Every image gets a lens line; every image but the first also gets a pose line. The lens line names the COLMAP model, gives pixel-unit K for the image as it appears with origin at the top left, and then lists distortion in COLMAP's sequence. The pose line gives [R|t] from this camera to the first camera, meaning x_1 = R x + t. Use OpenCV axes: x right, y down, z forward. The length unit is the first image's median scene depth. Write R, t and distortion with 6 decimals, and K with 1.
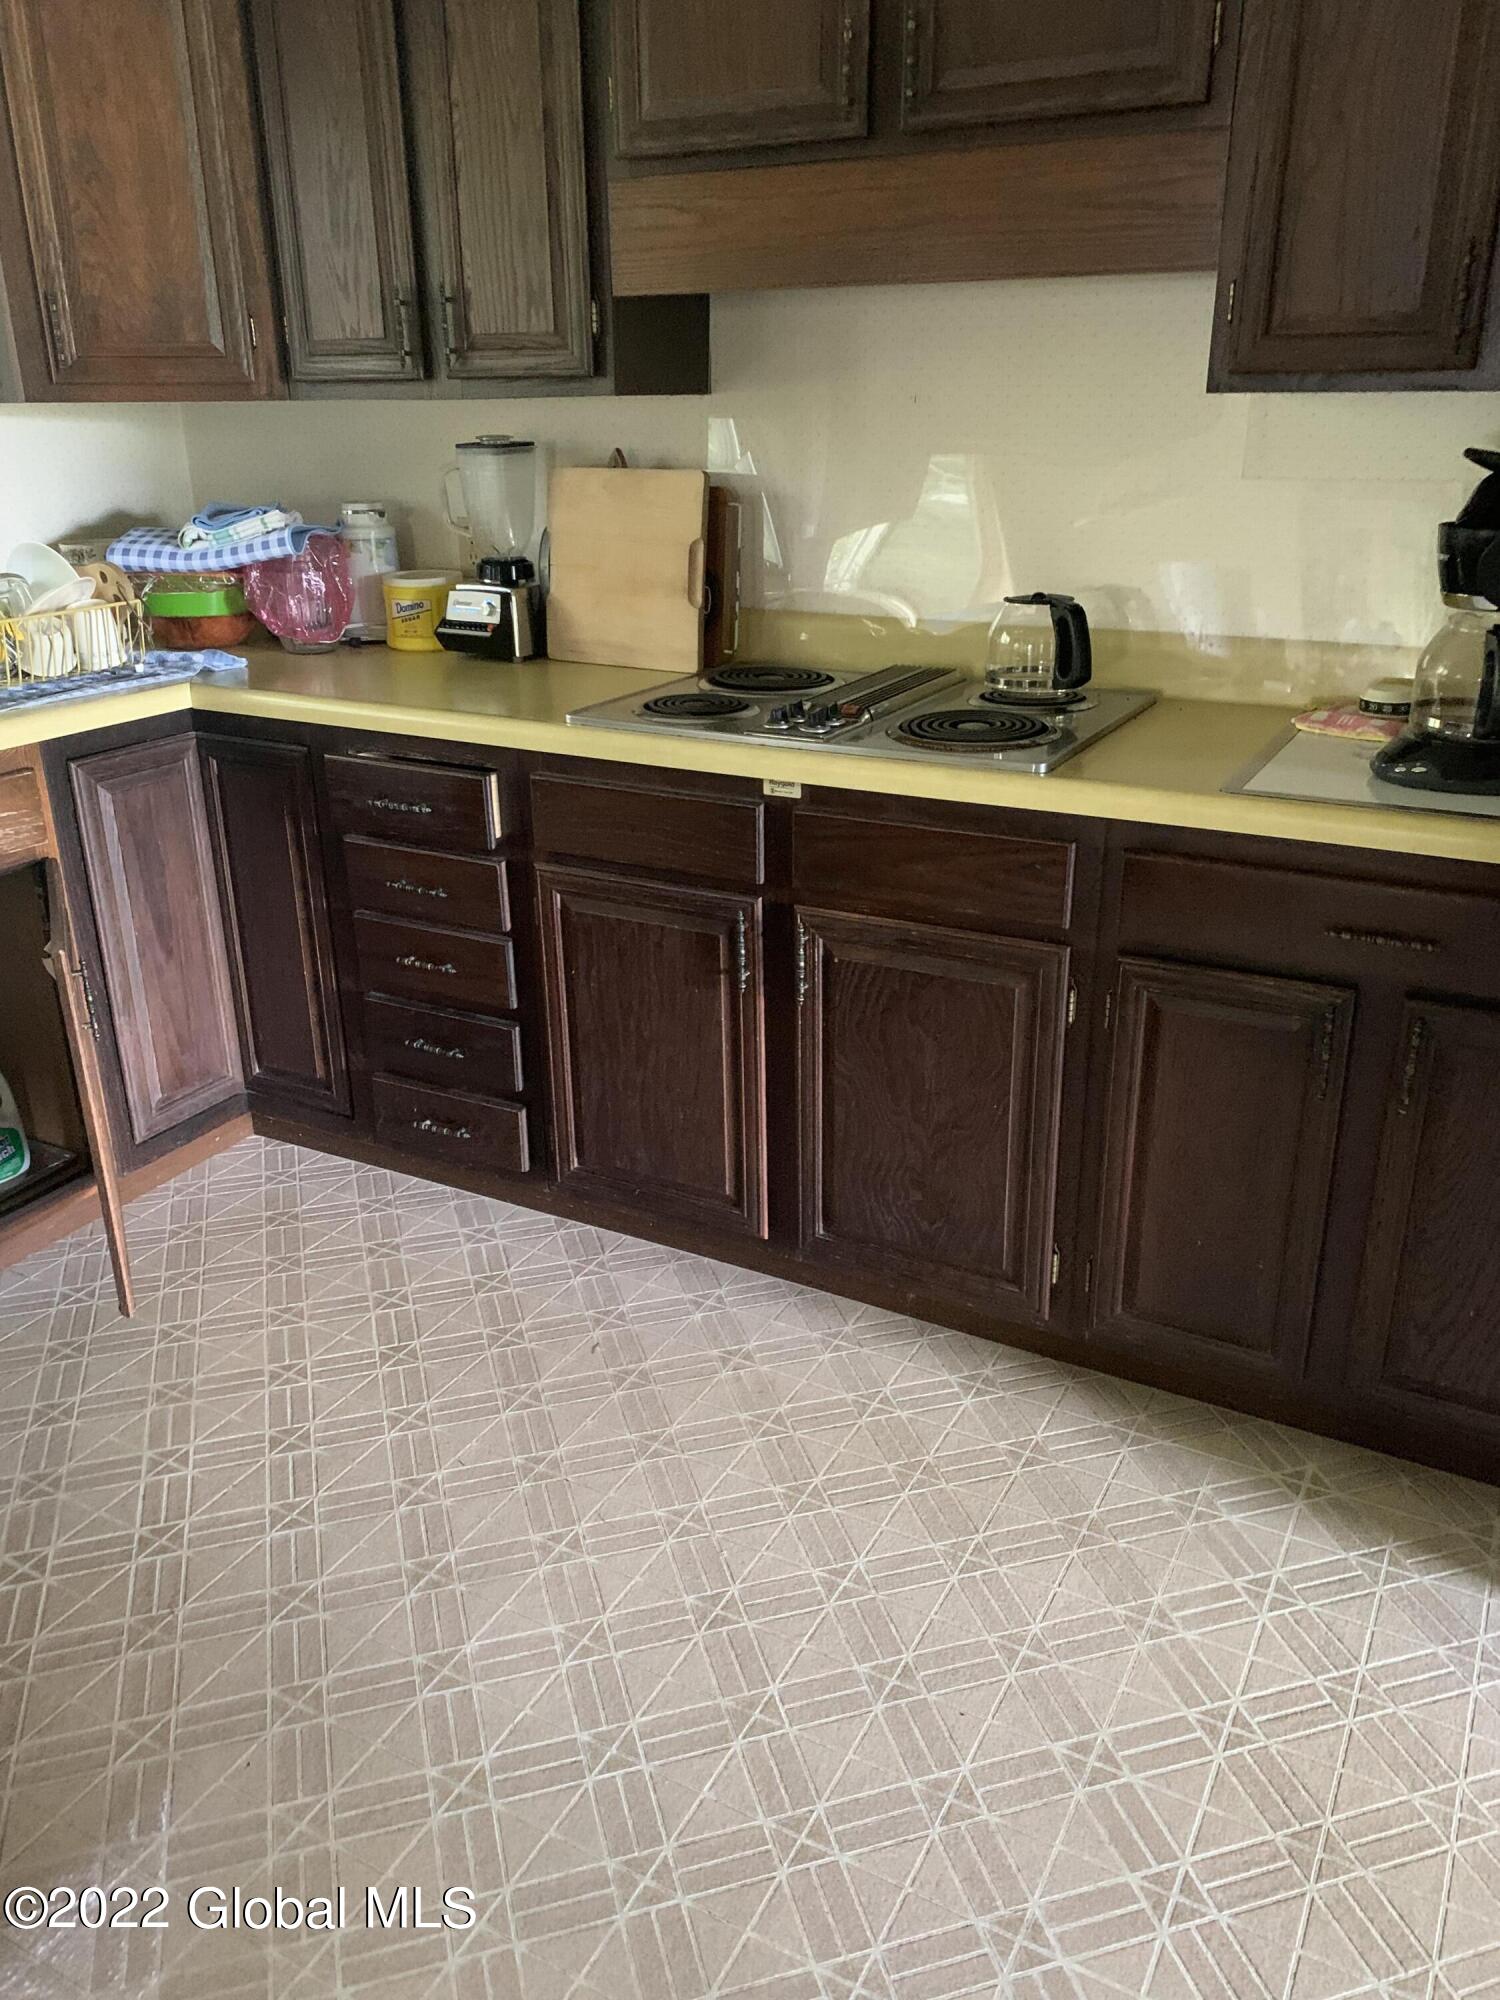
lens RADIAL K [[1564.0, 0, 738.3], [0, 1564.0, 996.7], [0, 0, 1]] dist [0.082877, -0.125943]
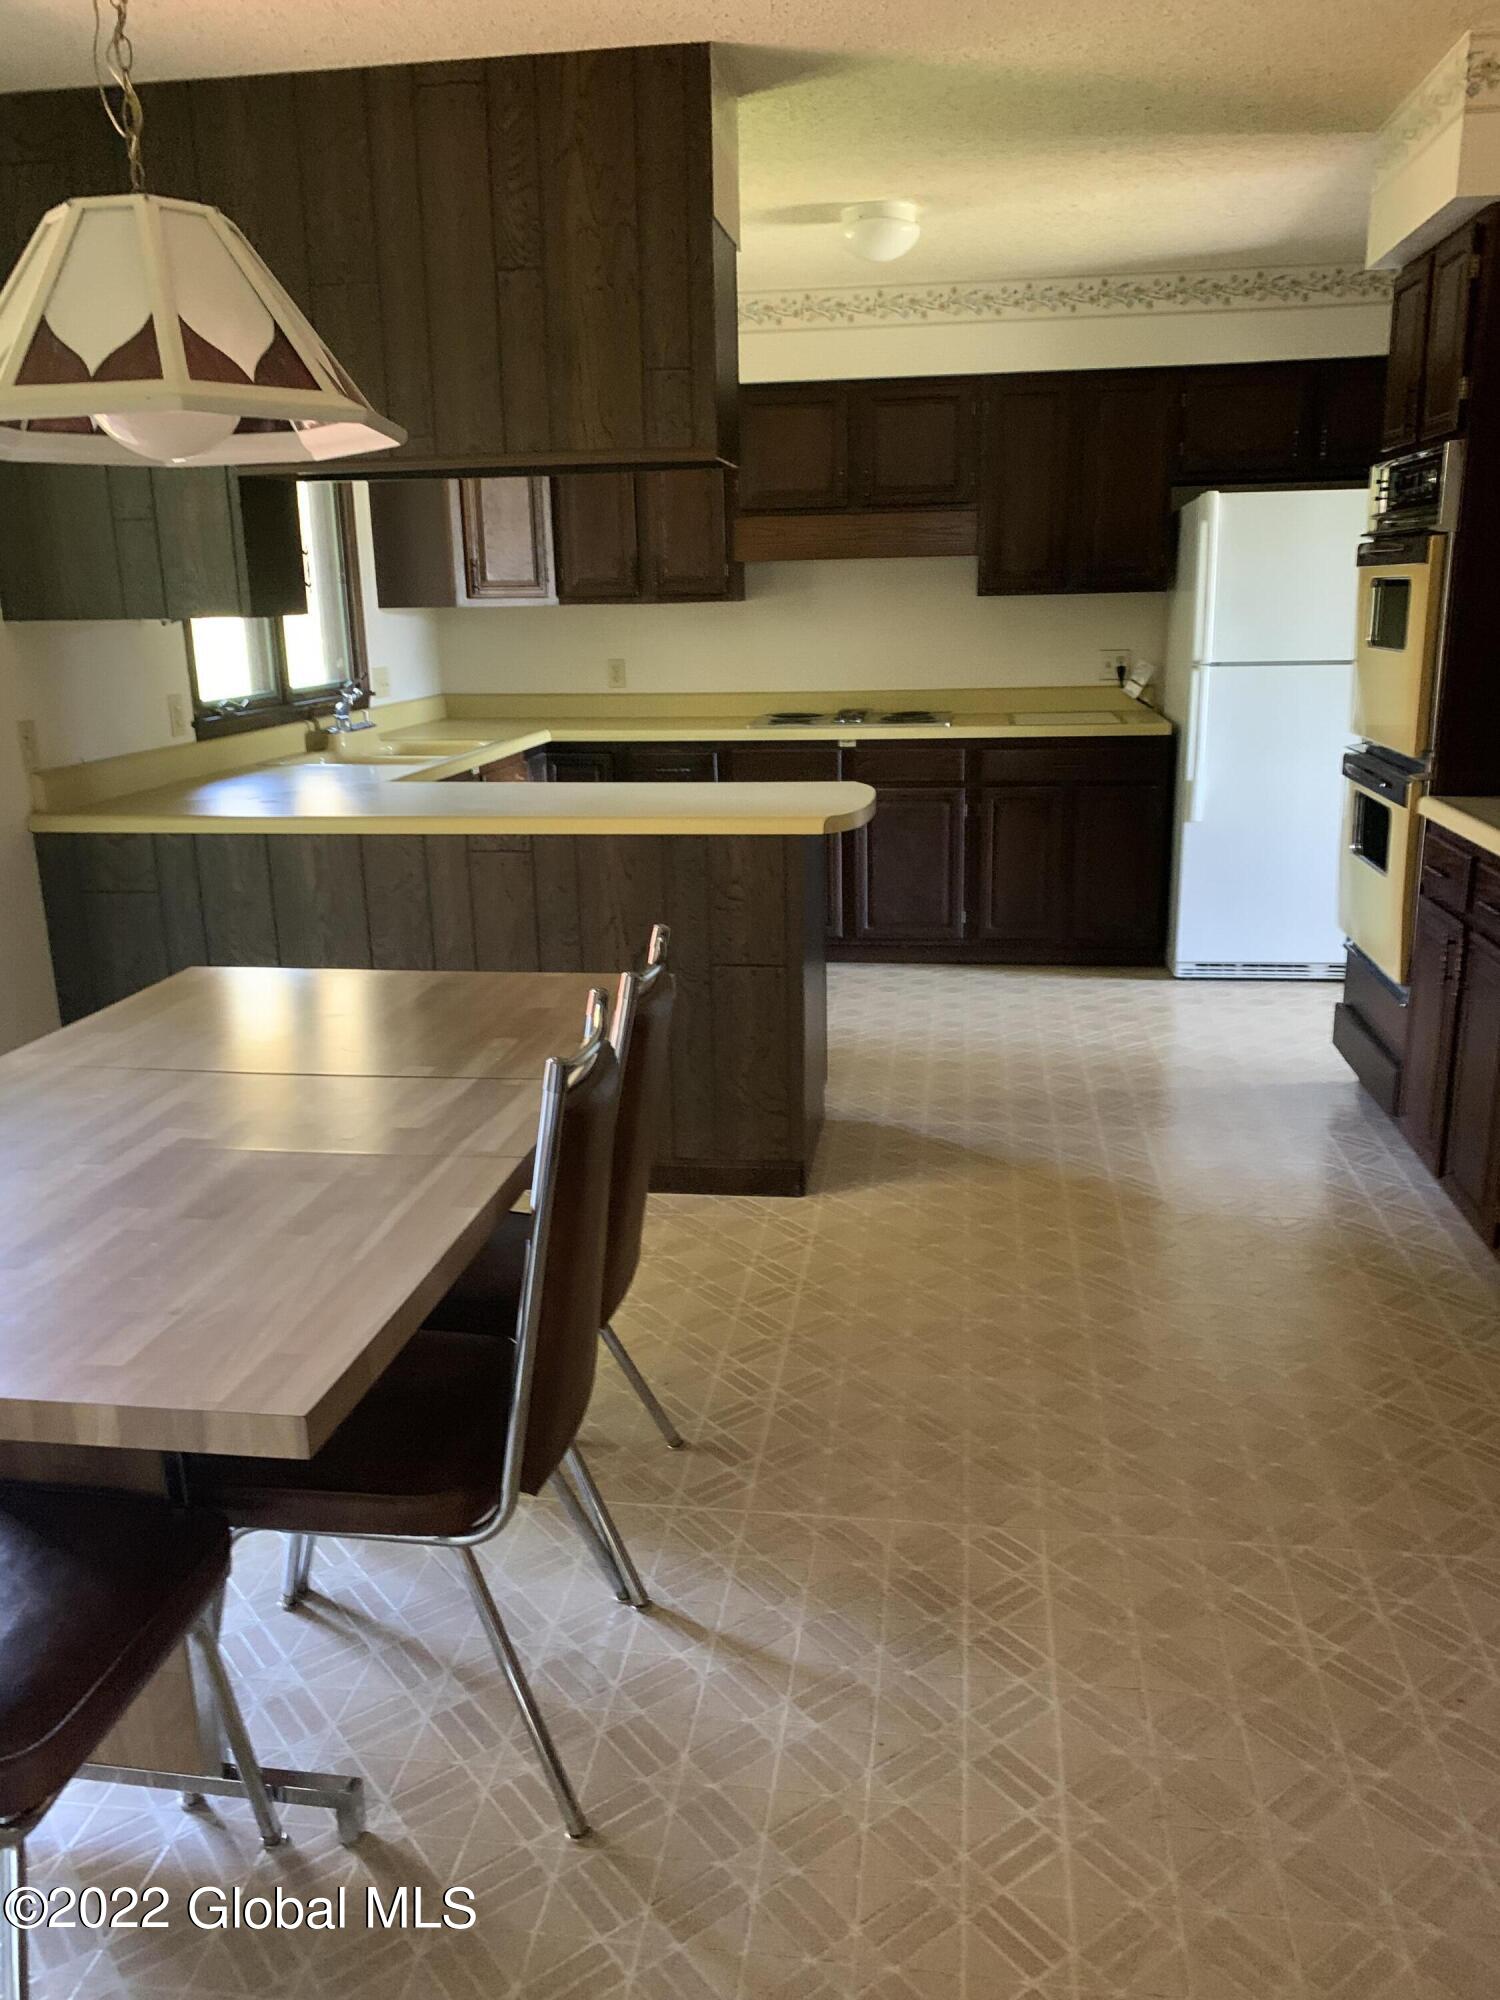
lens RADIAL K [[1547.7, 0, 747.8], [0, 1547.7, 1031.8], [0, 0, 1]] dist [0.101092, -0.171998]
pose [[0.936560, -0.103238, 0.334959, -0.951864], [0.136287, 0.987700, -0.076643, 0.471996], [-0.322927, 0.117431, 0.939110, -1.208714]]
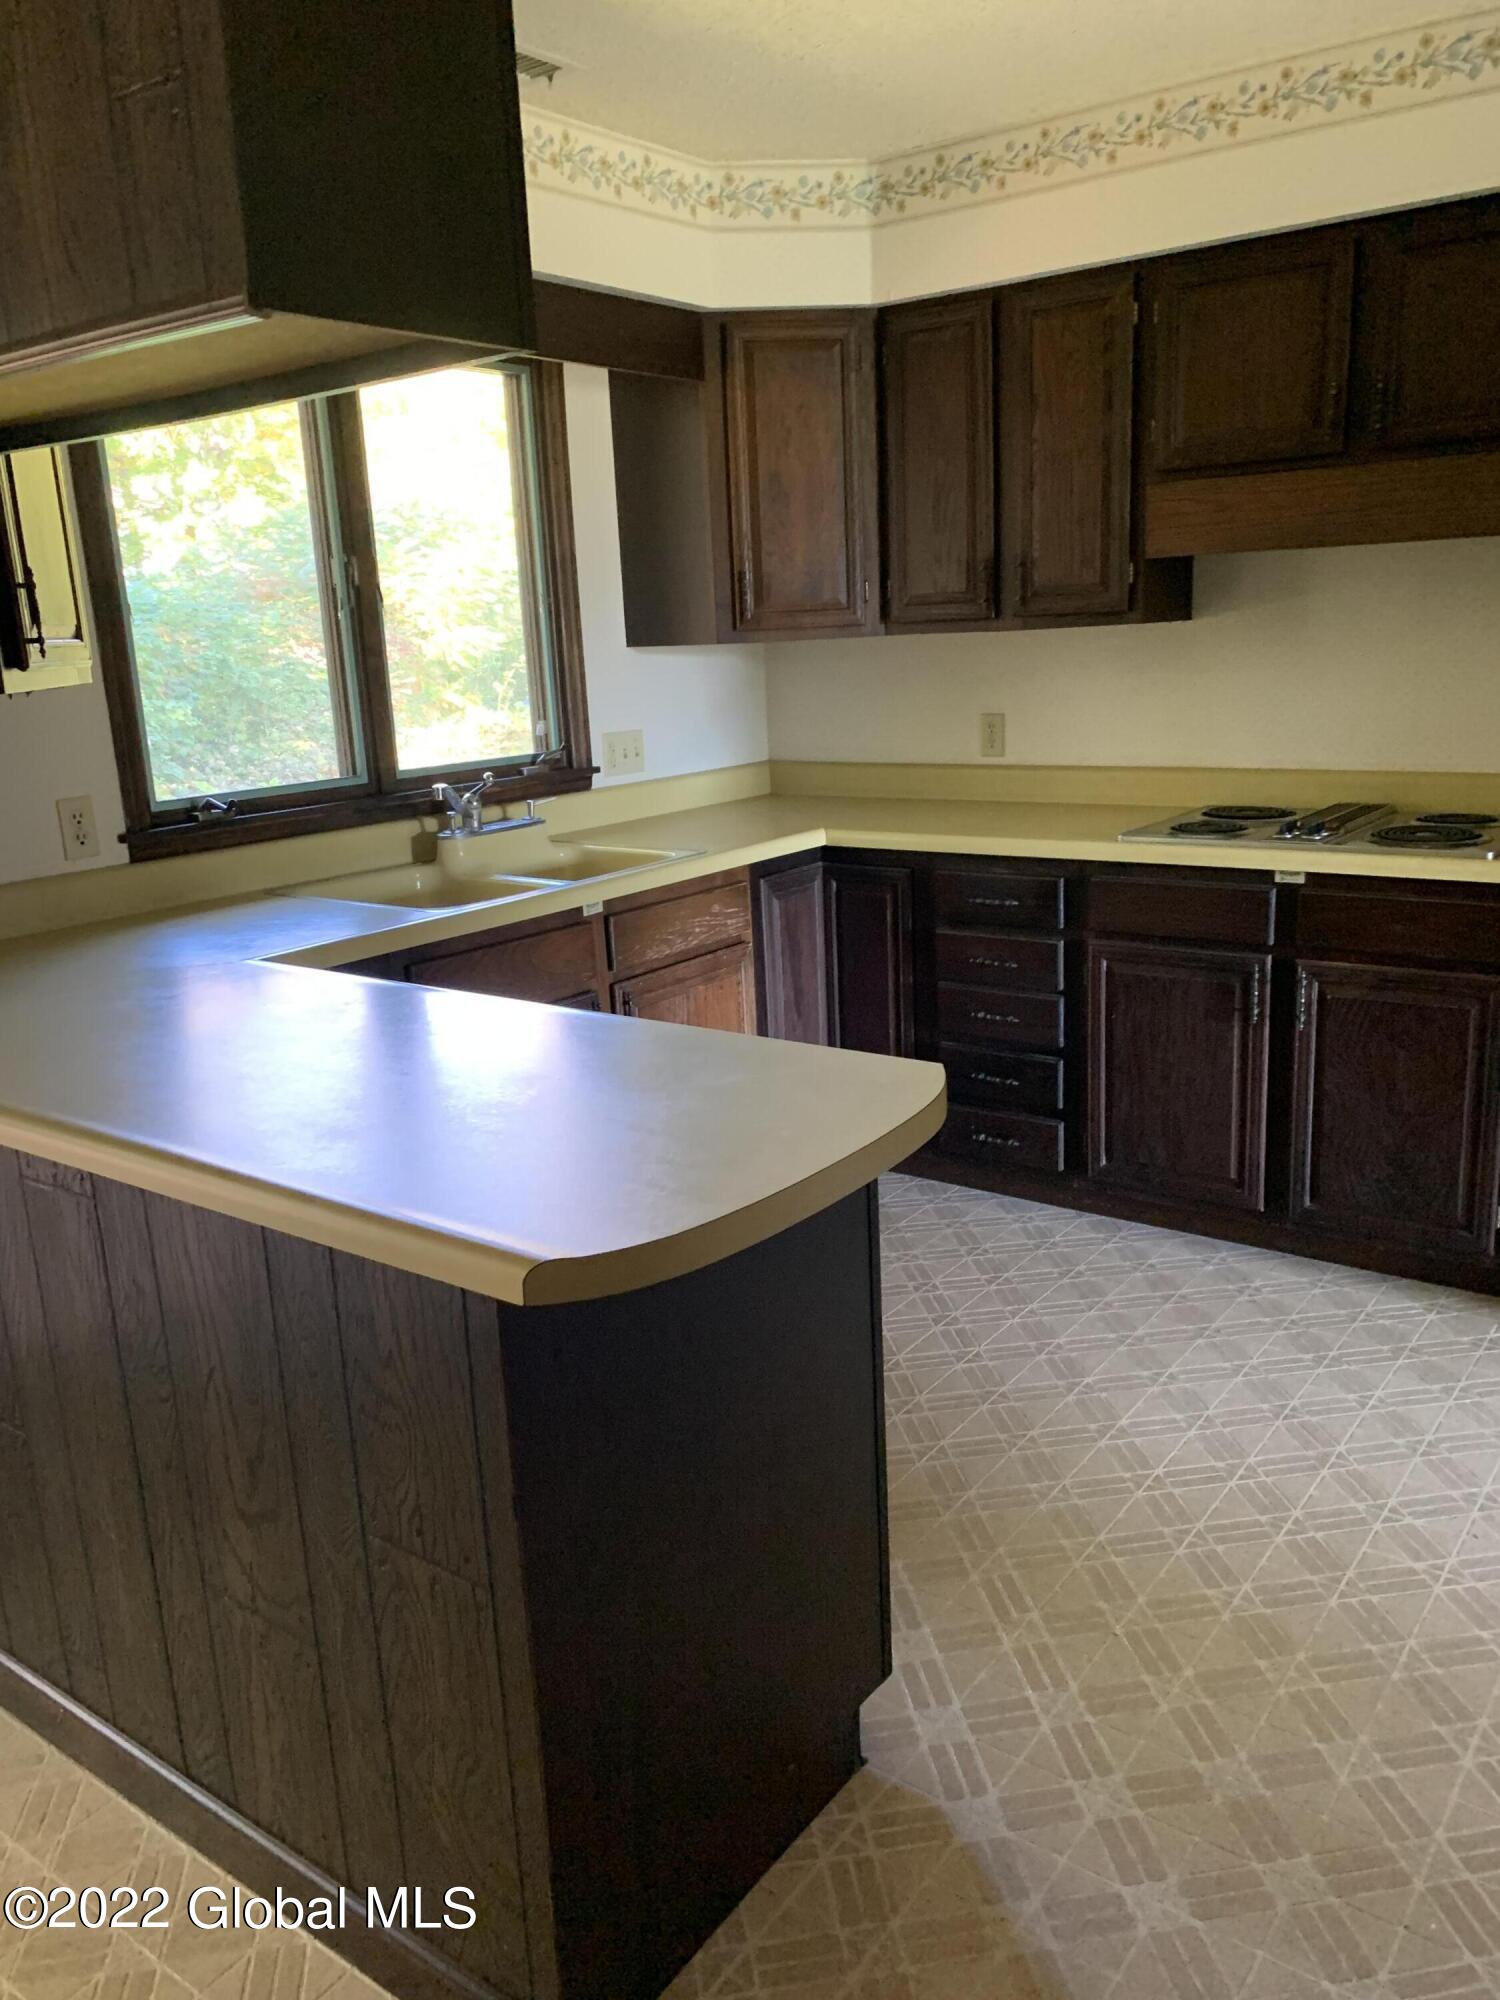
lens RADIAL K [[1547.7, 0, 747.8], [0, 1547.7, 1031.8], [0, 0, 1]] dist [0.101092, -0.171998]
pose [[0.990213, 0.001956, -0.139548, -0.241544], [-0.017140, 0.994036, -0.107694, 0.157232], [0.138505, 0.109032, 0.984342, -0.431699]]
